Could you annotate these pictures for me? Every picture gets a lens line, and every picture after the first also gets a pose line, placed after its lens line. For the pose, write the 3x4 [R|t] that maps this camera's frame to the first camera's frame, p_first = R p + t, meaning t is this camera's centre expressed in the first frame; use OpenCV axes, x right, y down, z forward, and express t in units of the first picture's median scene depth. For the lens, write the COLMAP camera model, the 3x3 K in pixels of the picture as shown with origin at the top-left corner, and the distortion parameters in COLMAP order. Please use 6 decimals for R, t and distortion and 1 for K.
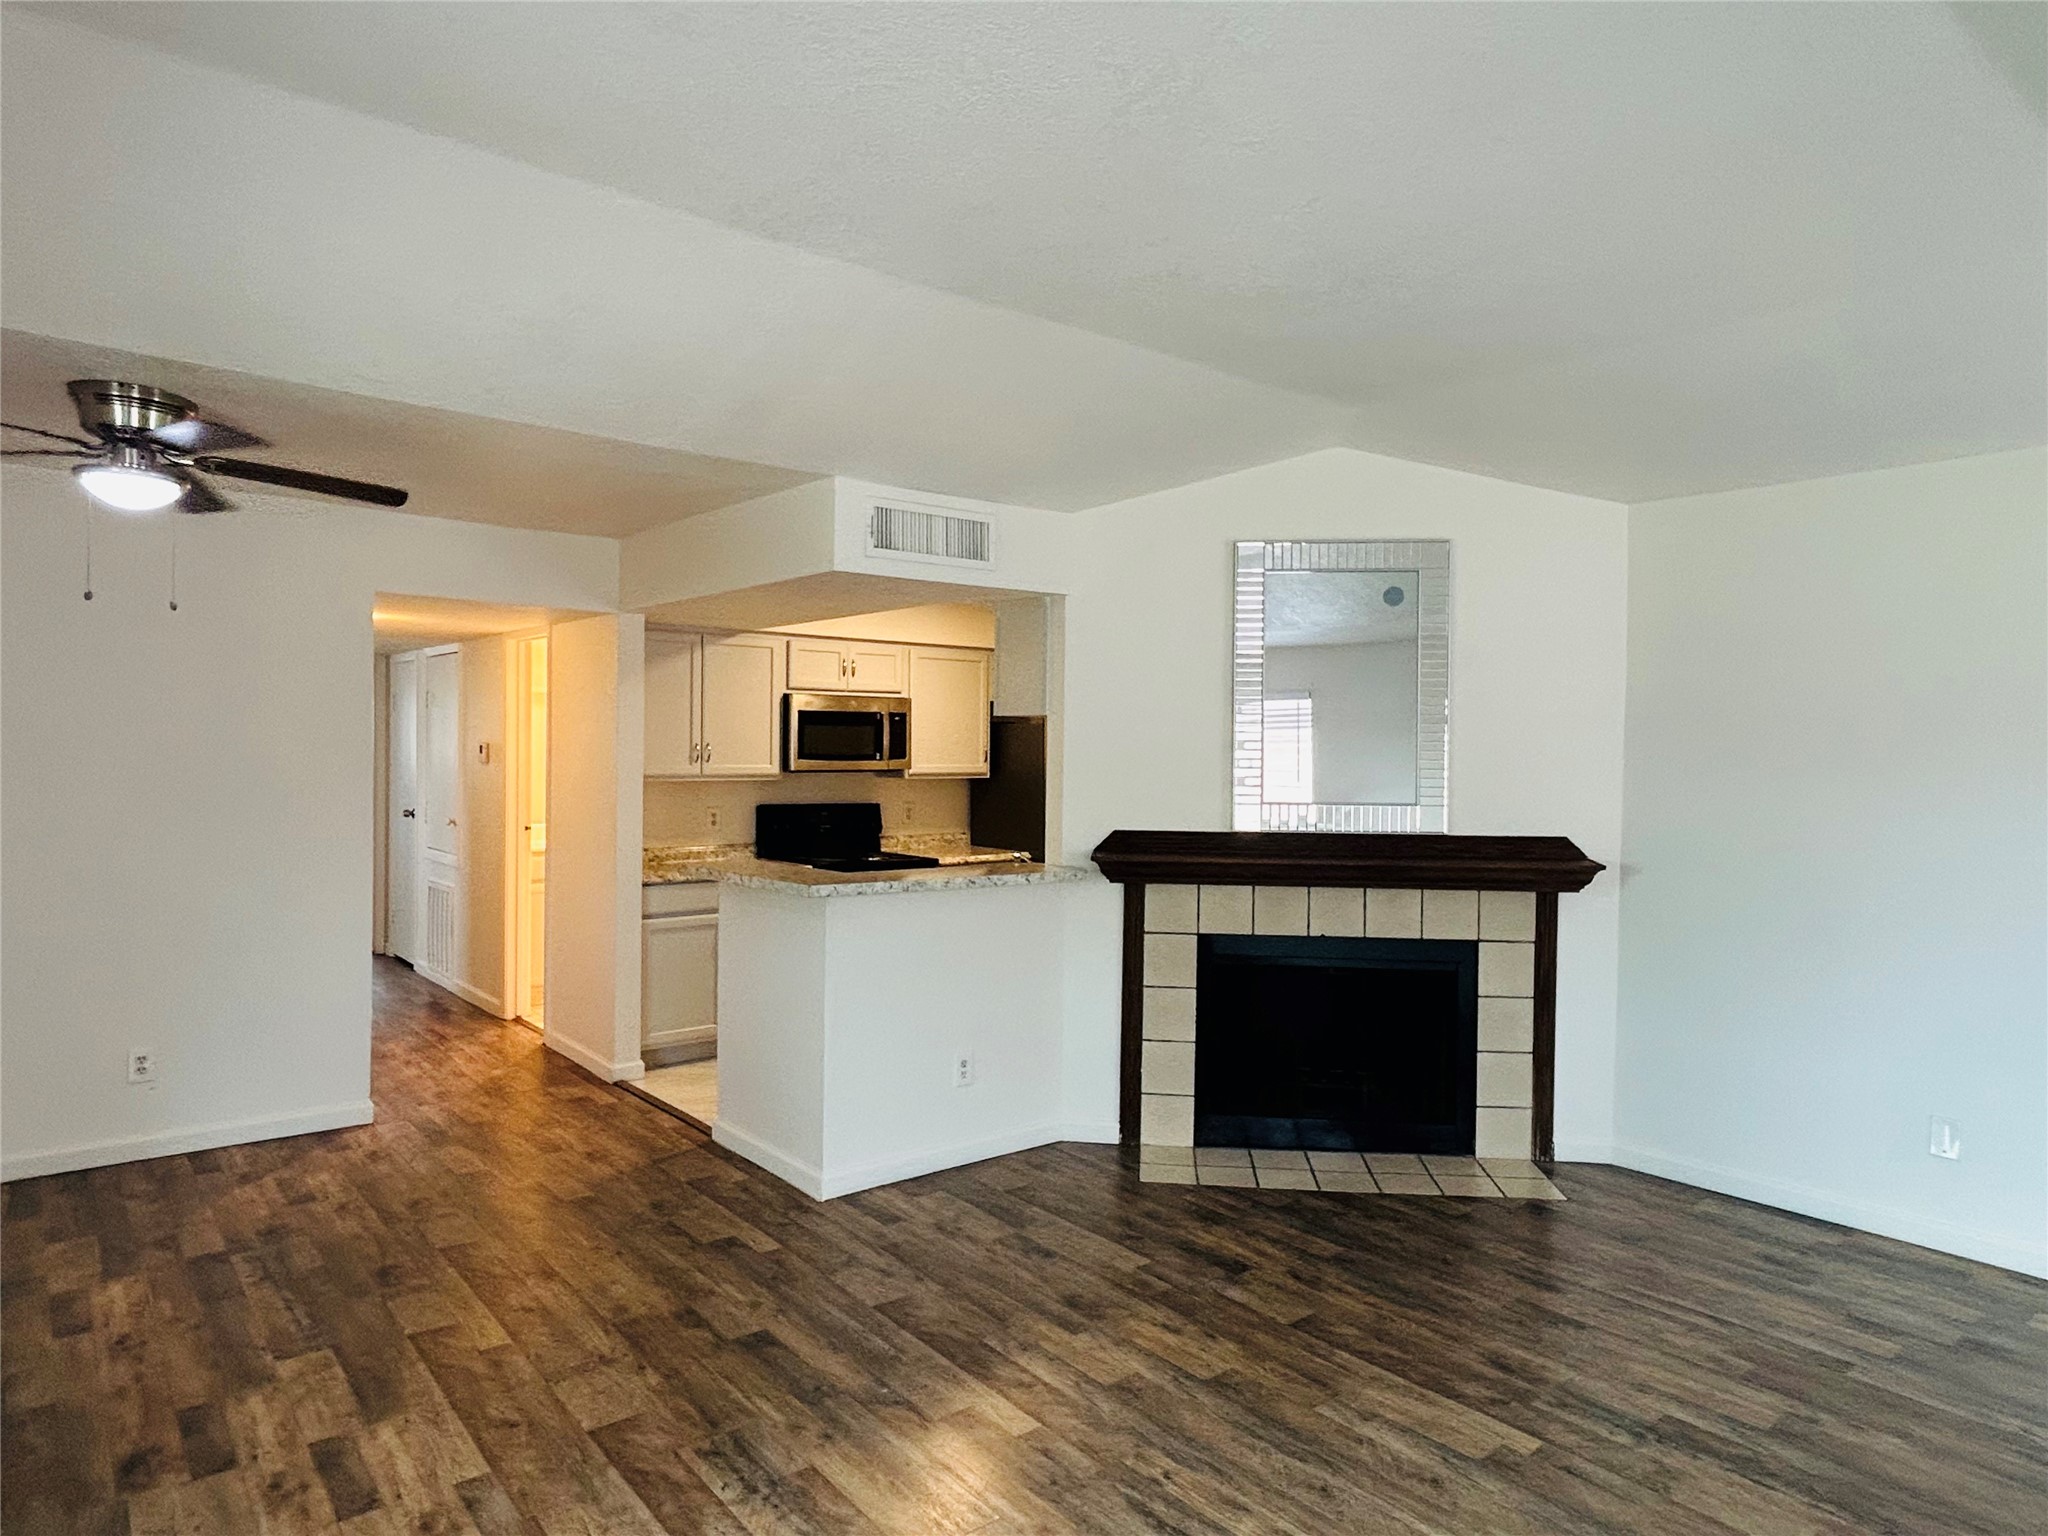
lens RADIAL K [[1236.9, 0, 1024.0], [0, 1236.9, 768.0], [0, 0, 1]] dist [-0.004132, -0.002733]
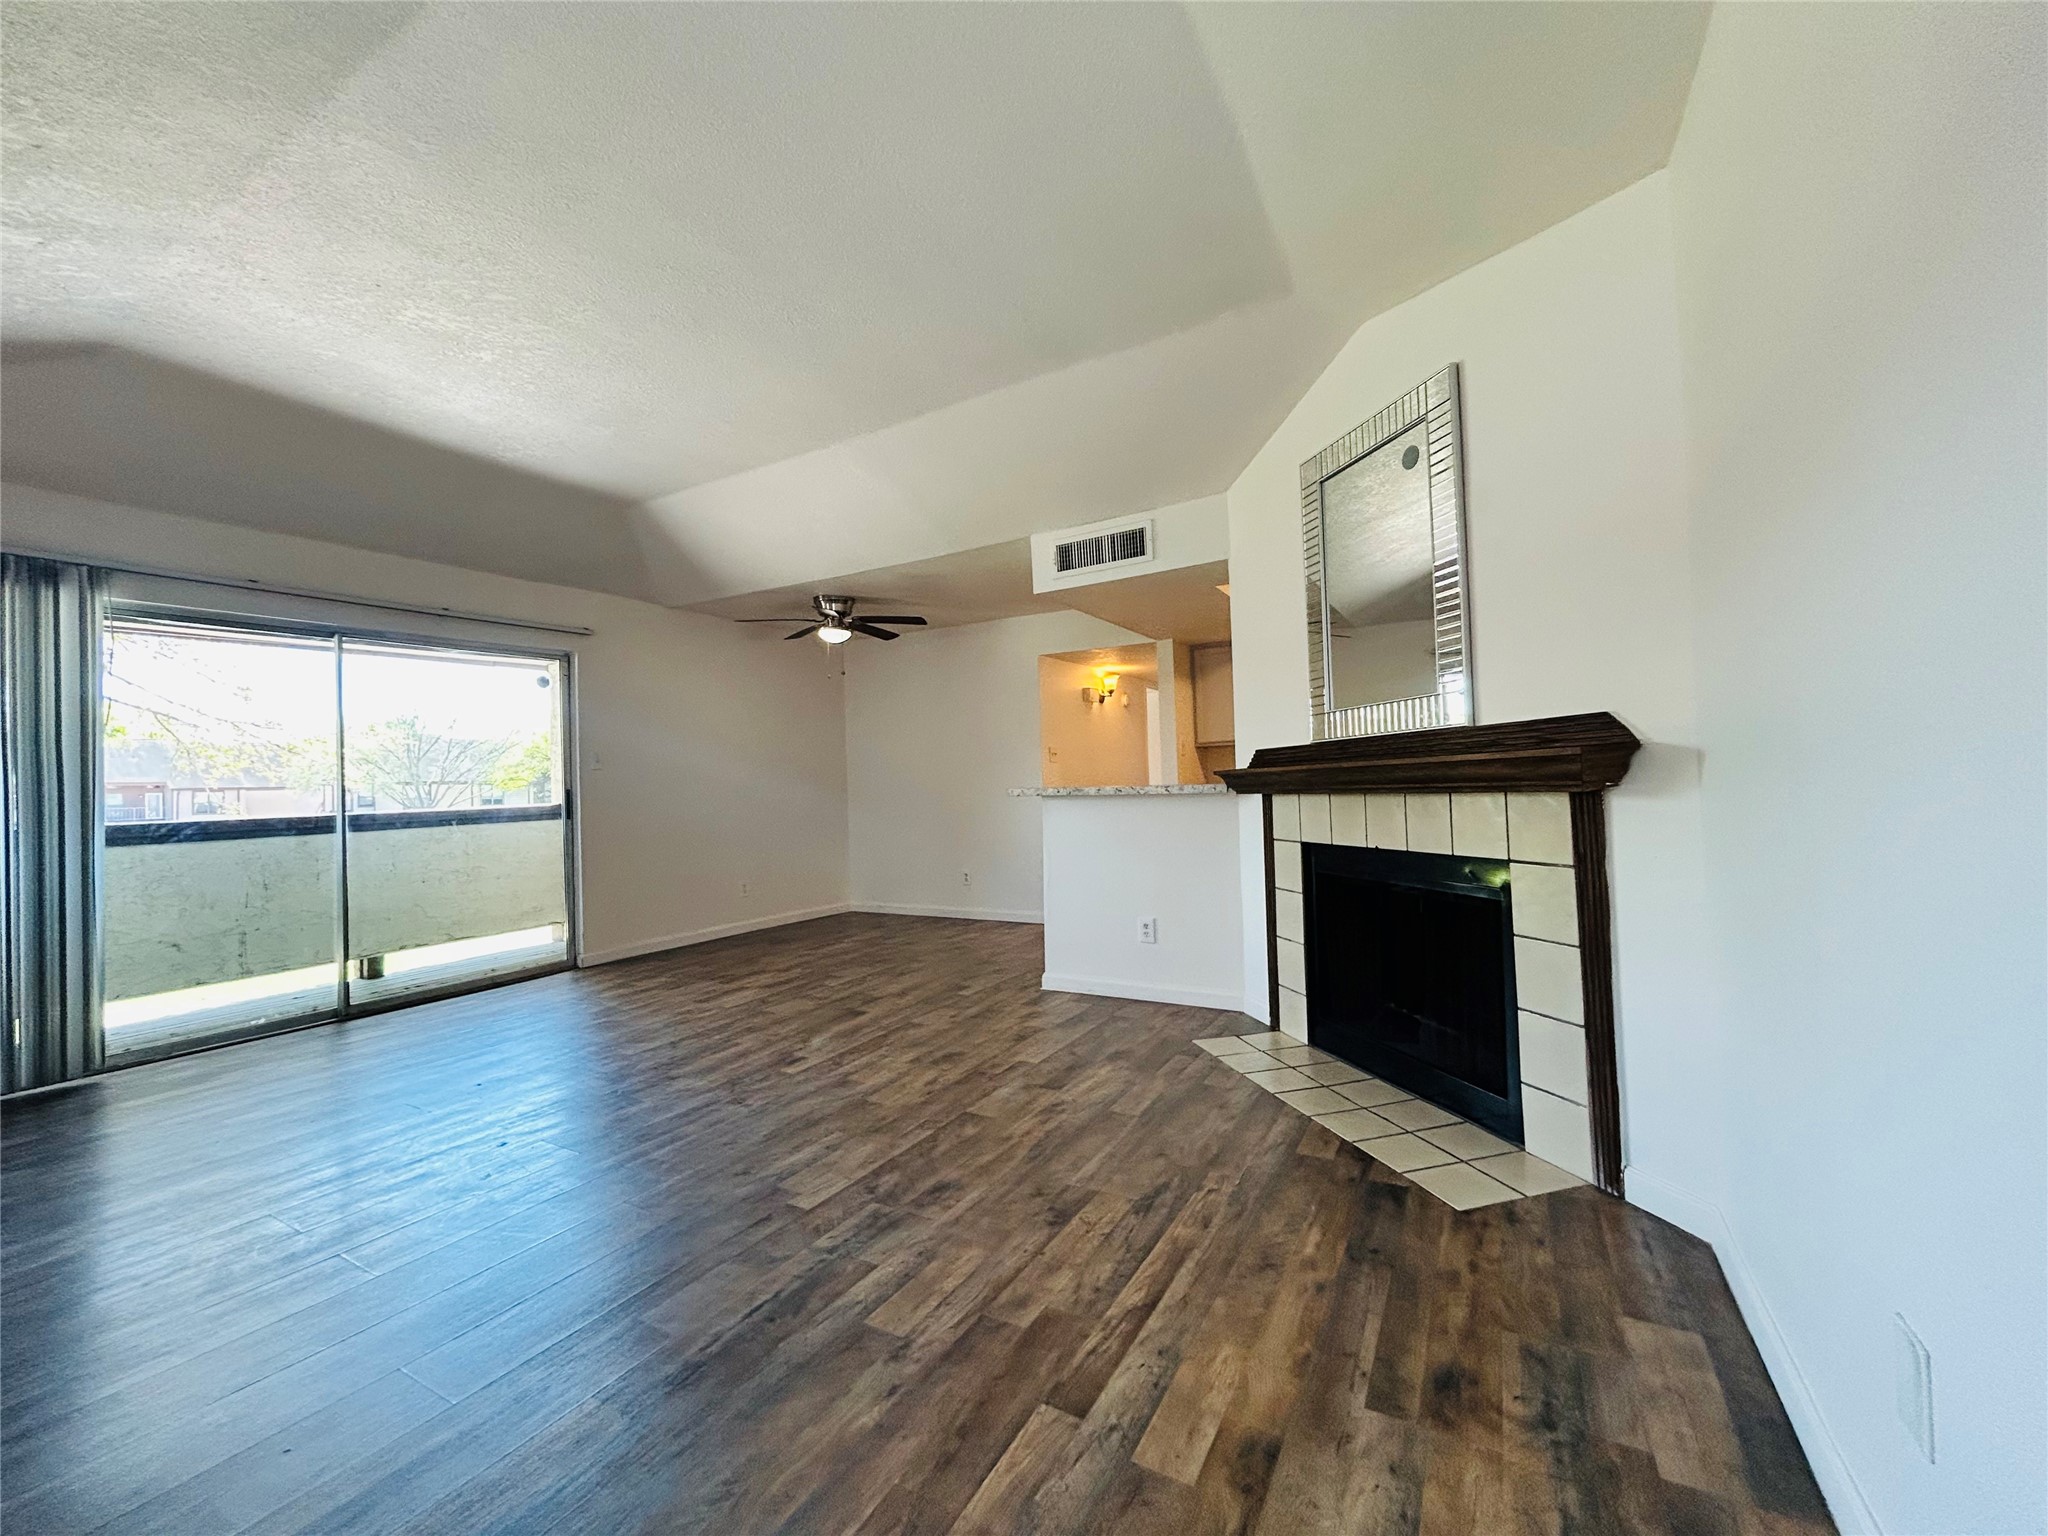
lens RADIAL K [[817.3, 0, 1022.6], [0, 817.3, 774.8], [0, 0, 1]] dist [0.000331, 0.000519]
pose [[0.352142, -0.037363, -0.935201, 0.857654], [0.025189, 0.999219, -0.030436, 0.111594], [0.935608, -0.012839, 0.352808, 0.637877]]
